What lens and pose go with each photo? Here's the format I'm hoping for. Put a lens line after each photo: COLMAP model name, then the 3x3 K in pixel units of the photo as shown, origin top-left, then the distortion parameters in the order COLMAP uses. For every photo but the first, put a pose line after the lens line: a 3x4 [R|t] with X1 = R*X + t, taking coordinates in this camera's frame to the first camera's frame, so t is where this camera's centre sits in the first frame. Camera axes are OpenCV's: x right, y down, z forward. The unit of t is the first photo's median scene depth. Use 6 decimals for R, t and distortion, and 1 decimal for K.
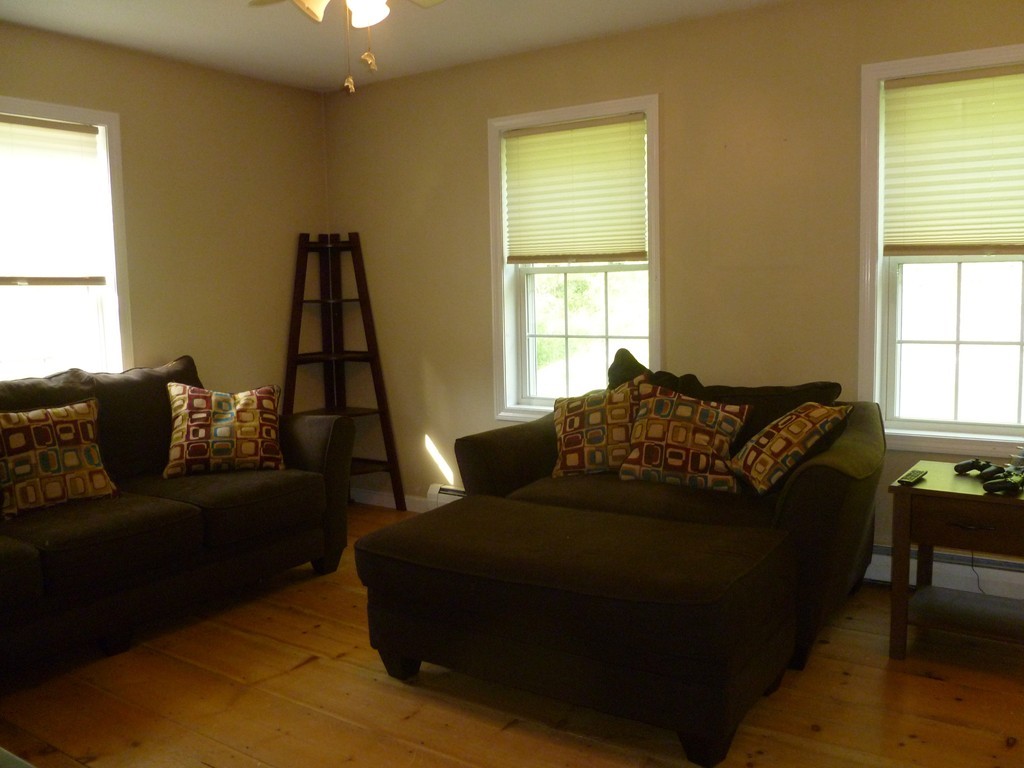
lens RADIAL K [[870.8, 0, 512.0], [0, 870.8, 384.0], [0, 0, 1]] dist [-0.067573, -0.002156]
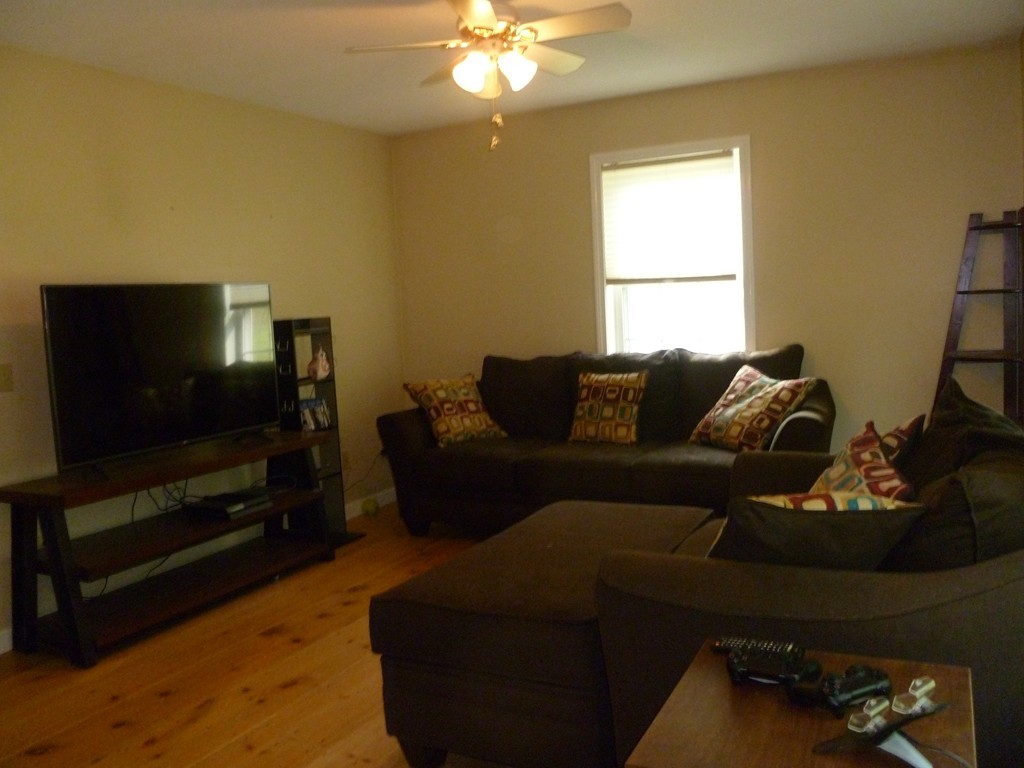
lens RADIAL K [[870.8, 0, 512.0], [0, 870.8, 384.0], [0, 0, 1]] dist [-0.067573, -0.002156]
pose [[0.124672, 0.116055, -0.985387, 0.712530], [-0.059865, 0.992206, 0.109284, -0.086048], [0.990390, 0.045365, 0.130648, 0.537669]]
